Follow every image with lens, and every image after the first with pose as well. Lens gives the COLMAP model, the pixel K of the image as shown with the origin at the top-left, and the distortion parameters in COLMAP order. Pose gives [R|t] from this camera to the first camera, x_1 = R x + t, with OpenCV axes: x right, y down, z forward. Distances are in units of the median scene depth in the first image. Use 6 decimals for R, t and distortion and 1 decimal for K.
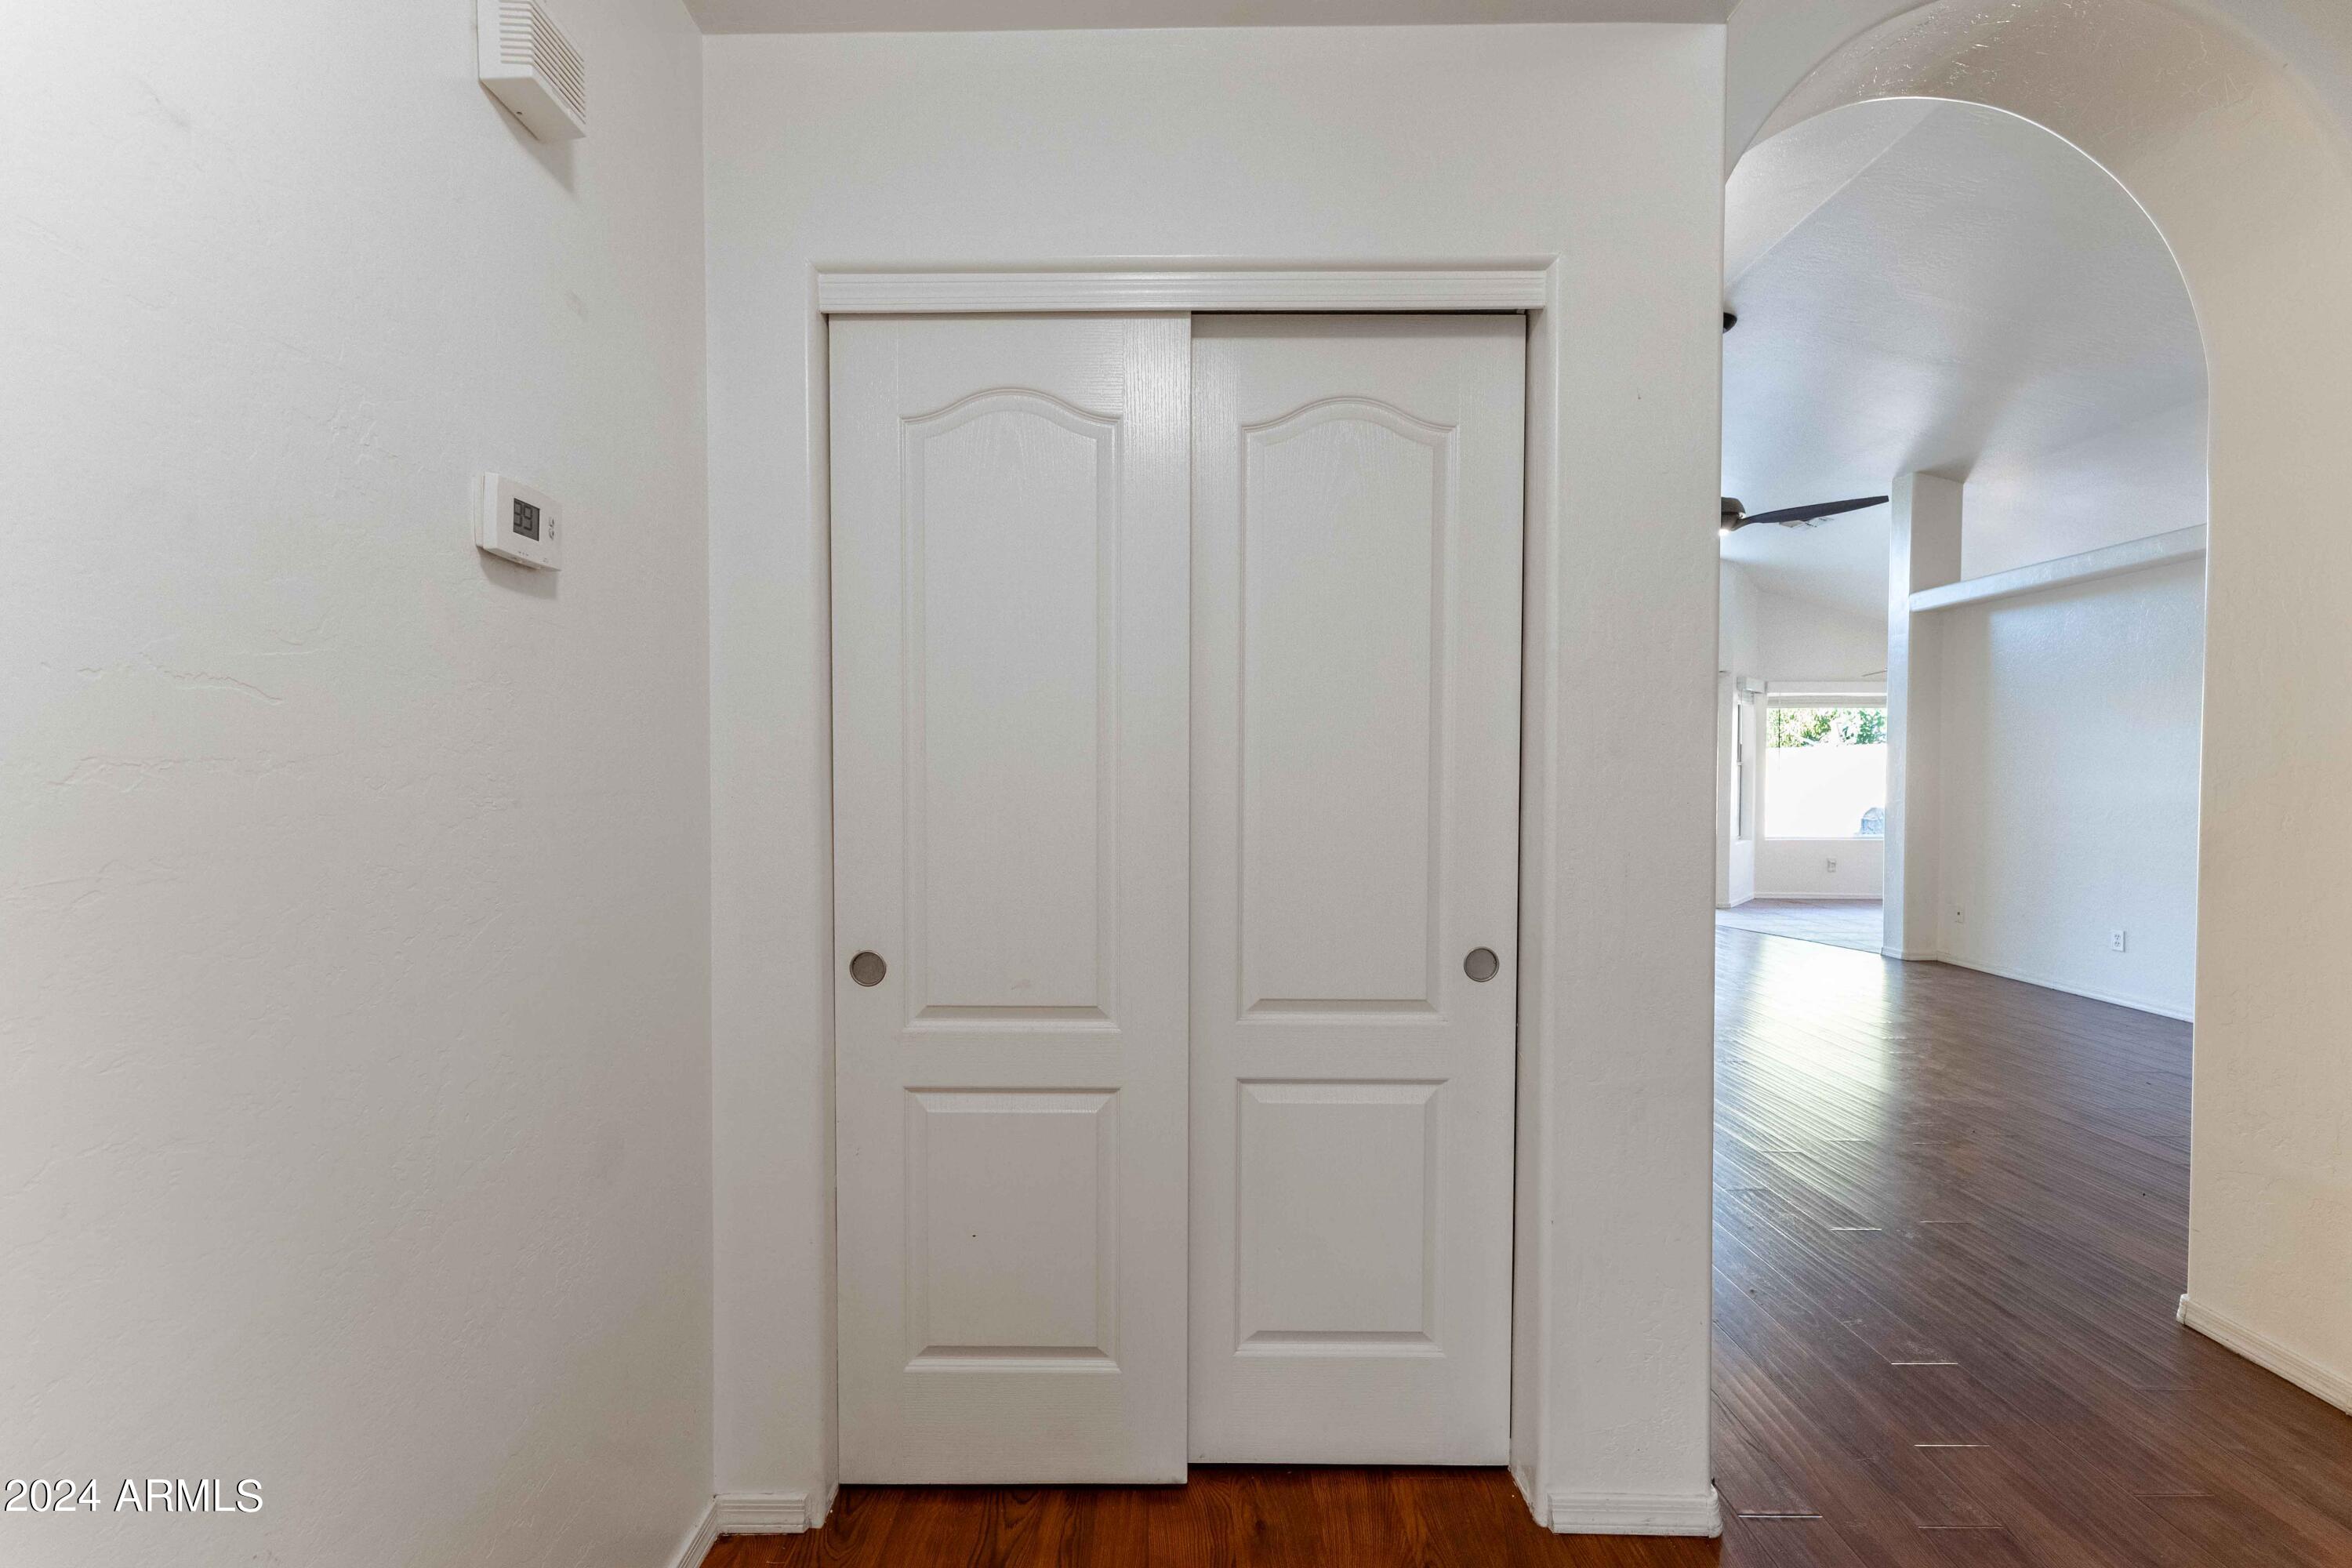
lens RADIAL K [[945.0, 0, 1161.1], [0, 945.0, 787.9], [0, 0, 1]] dist [-0.000099, -0.000139]
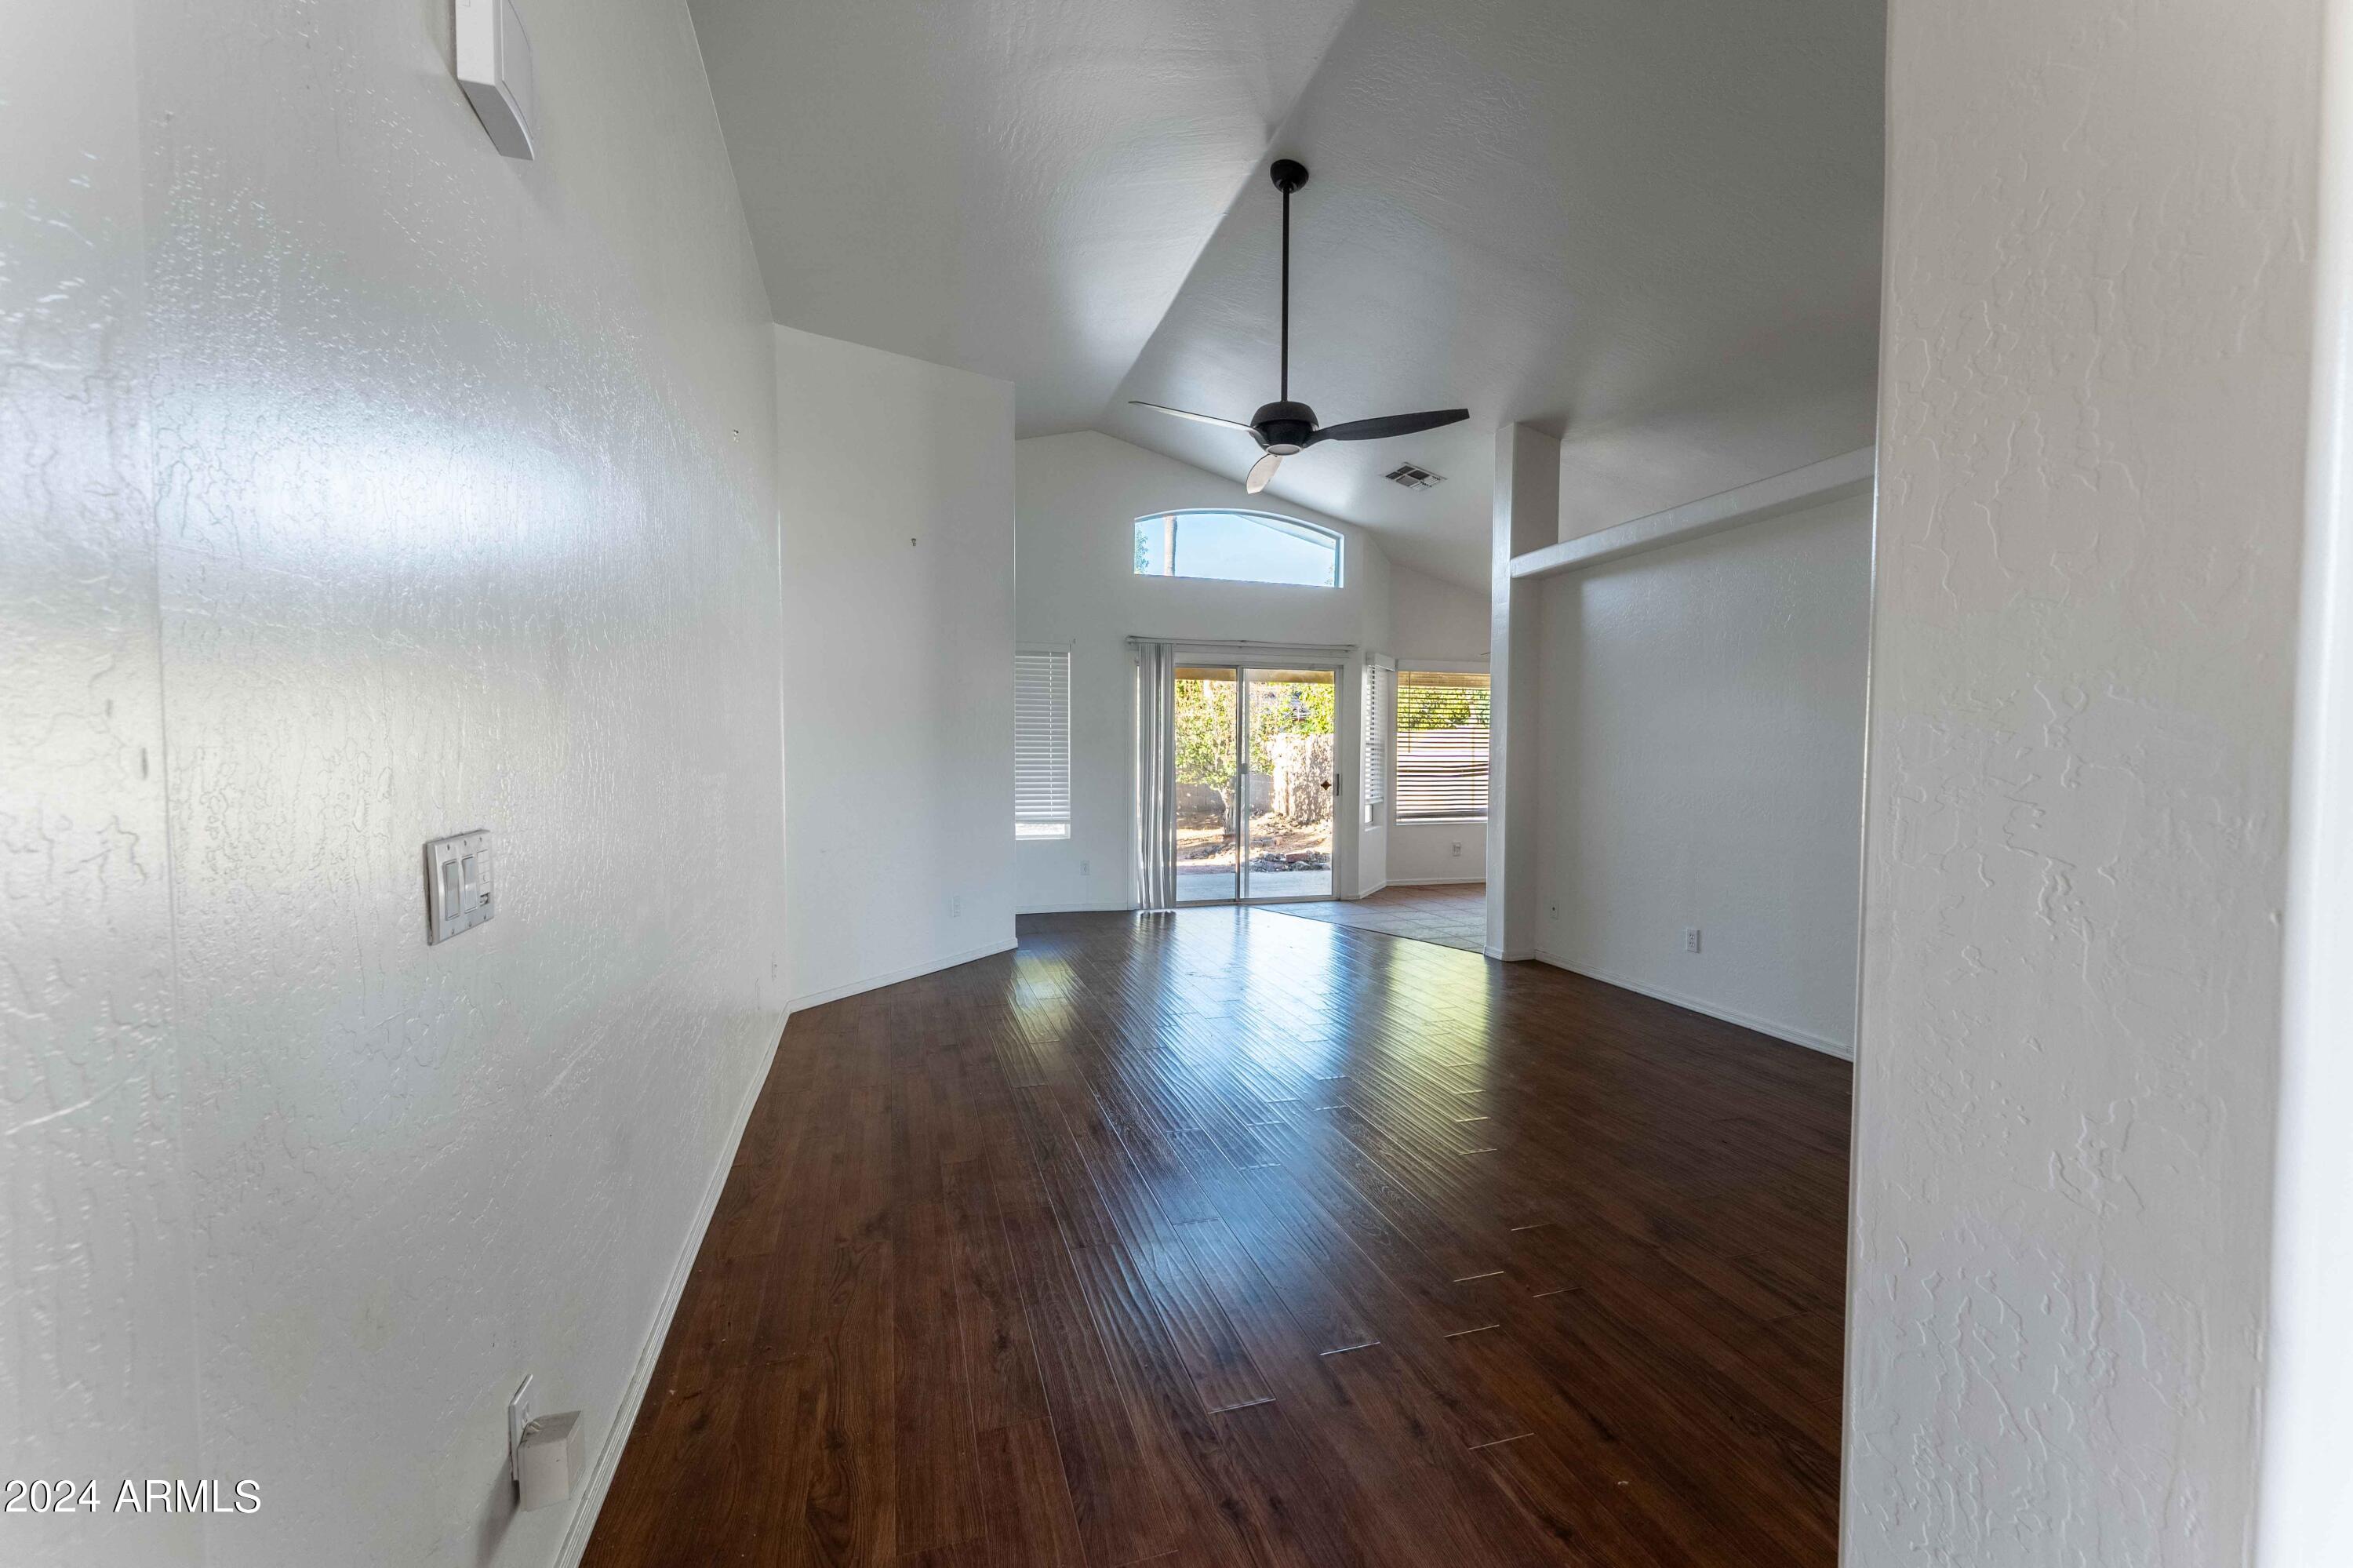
lens RADIAL K [[946.5, 0, 1184.8], [0, 946.5, 788.0], [0, 0, 1]] dist [-0.000159, -0.000570]
pose [[0.953934, -0.010617, 0.299827, 0.218943], [0.004553, 0.999771, 0.020916, -0.005451], [-0.299981, -0.018587, 0.953764, 0.223194]]
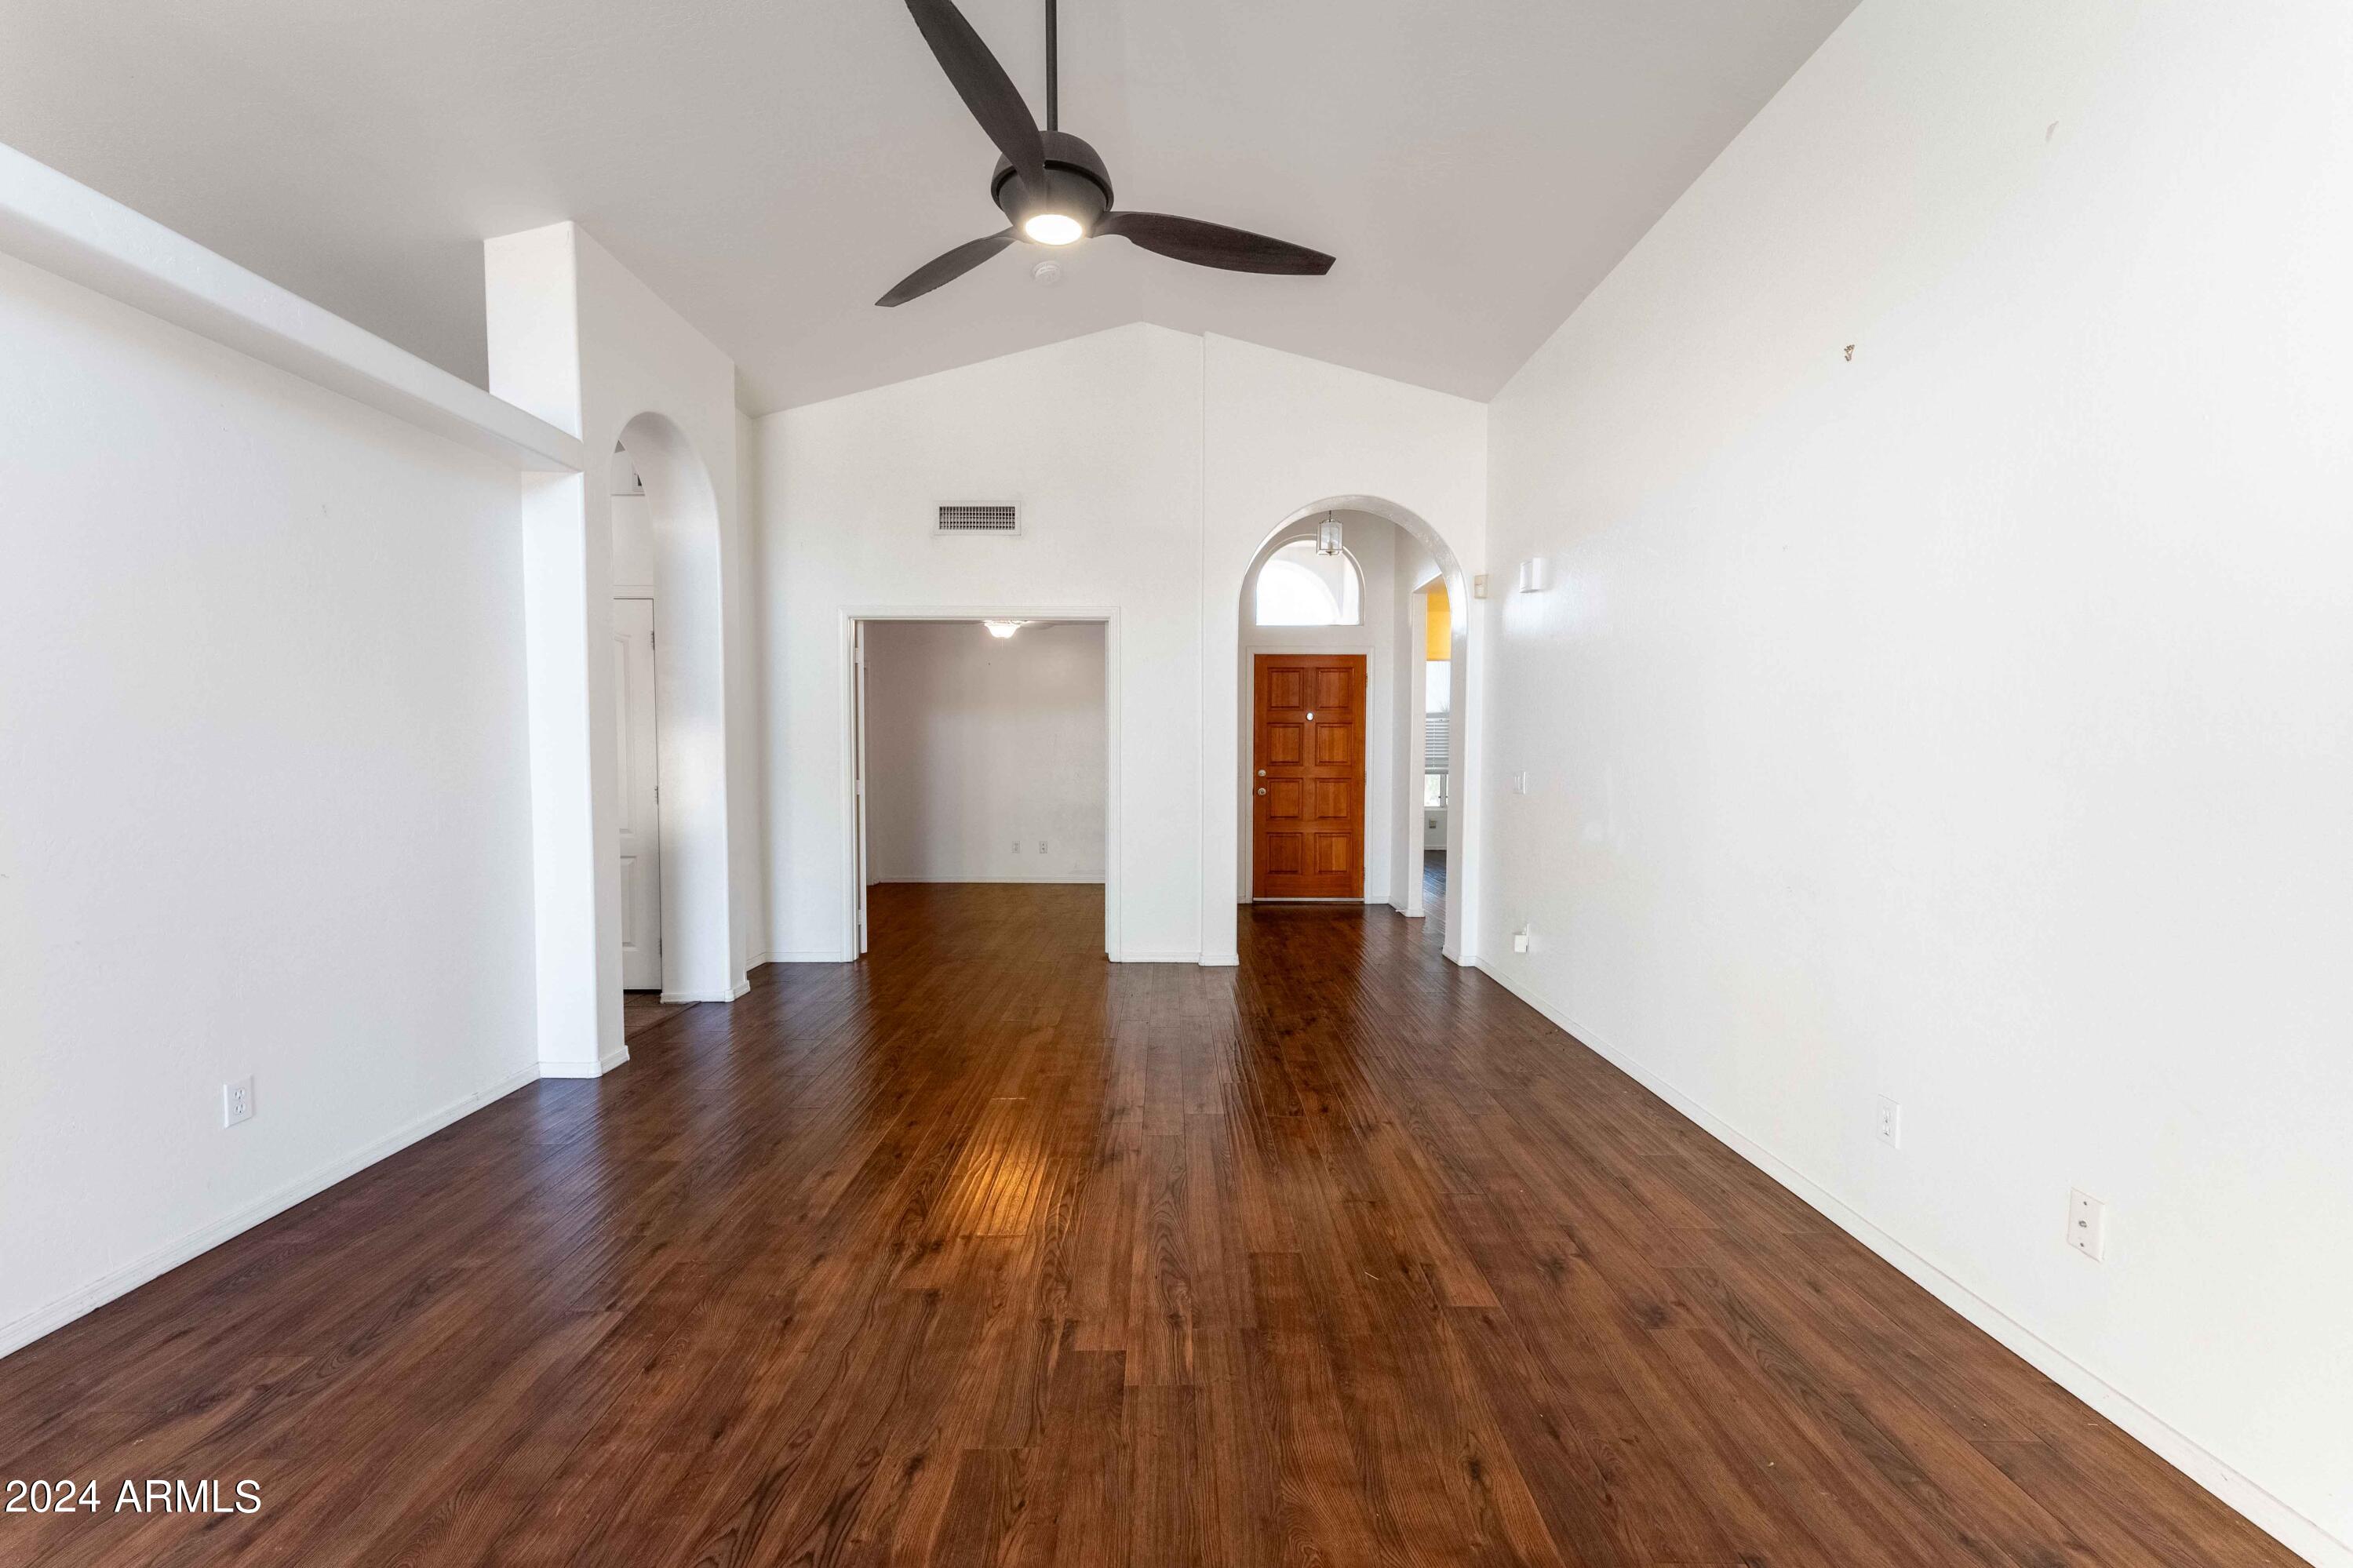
lens RADIAL K [[946.3, 0, 1184.8], [0, 946.3, 788.0], [0, 0, 1]] dist [-0.000159, -0.000570]
pose [[-0.999796, -0.009410, -0.017863, 0.431162], [-0.010476, 0.998108, 0.060590, -0.020570], [0.017259, 0.060765, -0.998003, 1.206011]]
